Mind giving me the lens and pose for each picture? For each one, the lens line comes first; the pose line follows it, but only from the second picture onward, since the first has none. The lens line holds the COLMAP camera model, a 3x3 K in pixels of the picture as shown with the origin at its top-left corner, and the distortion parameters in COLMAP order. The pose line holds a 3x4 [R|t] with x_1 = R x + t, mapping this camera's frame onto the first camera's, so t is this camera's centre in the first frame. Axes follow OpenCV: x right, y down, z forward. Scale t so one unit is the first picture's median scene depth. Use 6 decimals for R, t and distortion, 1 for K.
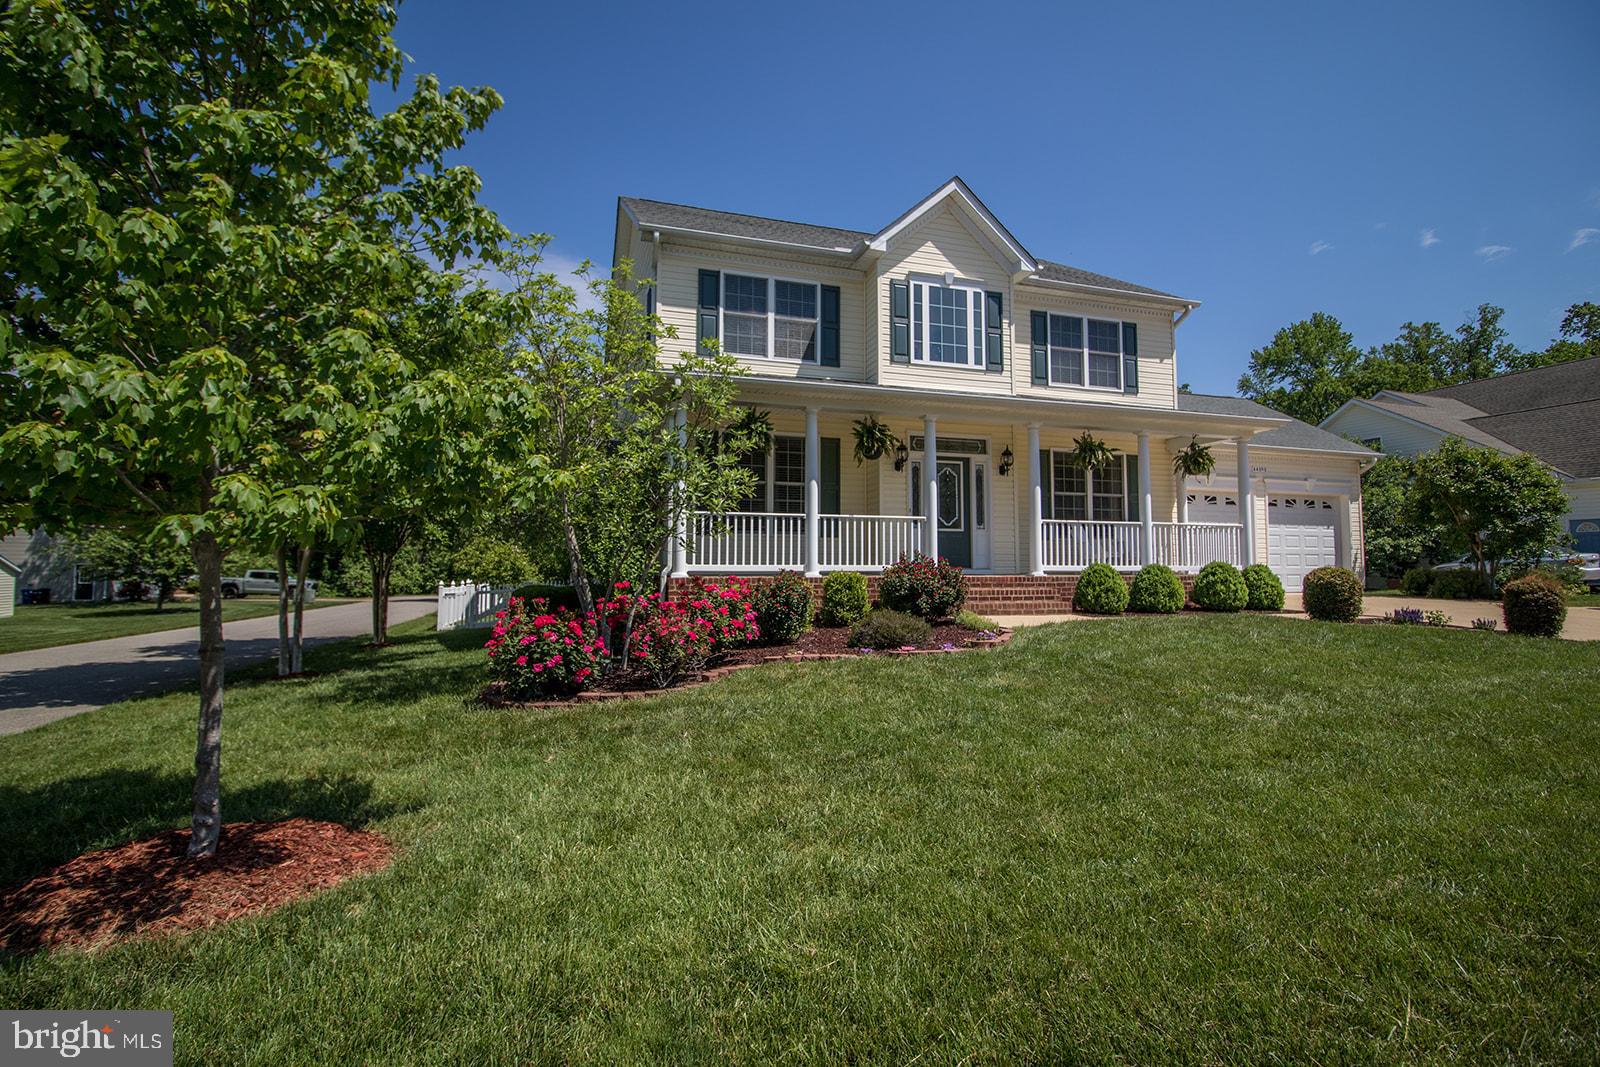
lens RADIAL K [[740.2, 0, 800.0], [0, 740.2, 533.5], [0, 0, 1]] dist [-0.001377, -0.000052]
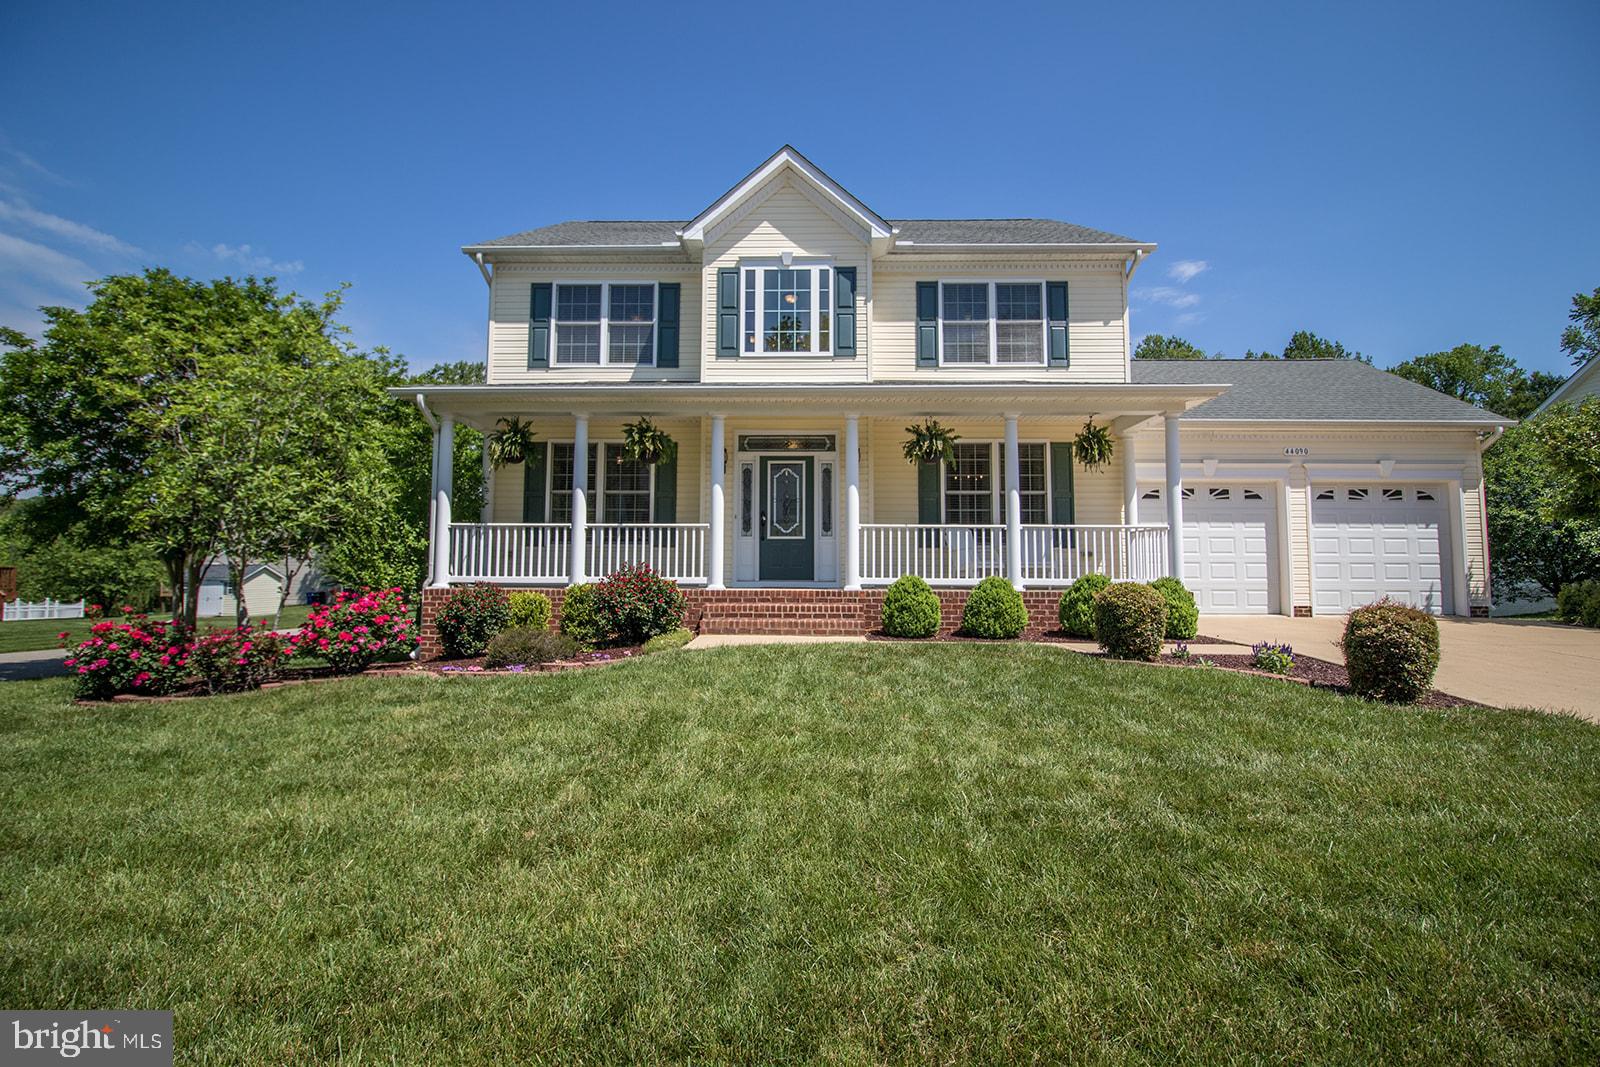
lens RADIAL K [[737.9, 0, 800.0], [0, 737.9, 533.5], [0, 0, 1]] dist [0.002703, 0.000327]
pose [[0.946770, -0.018380, -0.321386, 0.499037], [0.012595, 0.999719, -0.020070, 0.007807], [0.321665, 0.014954, 0.946735, 0.159793]]
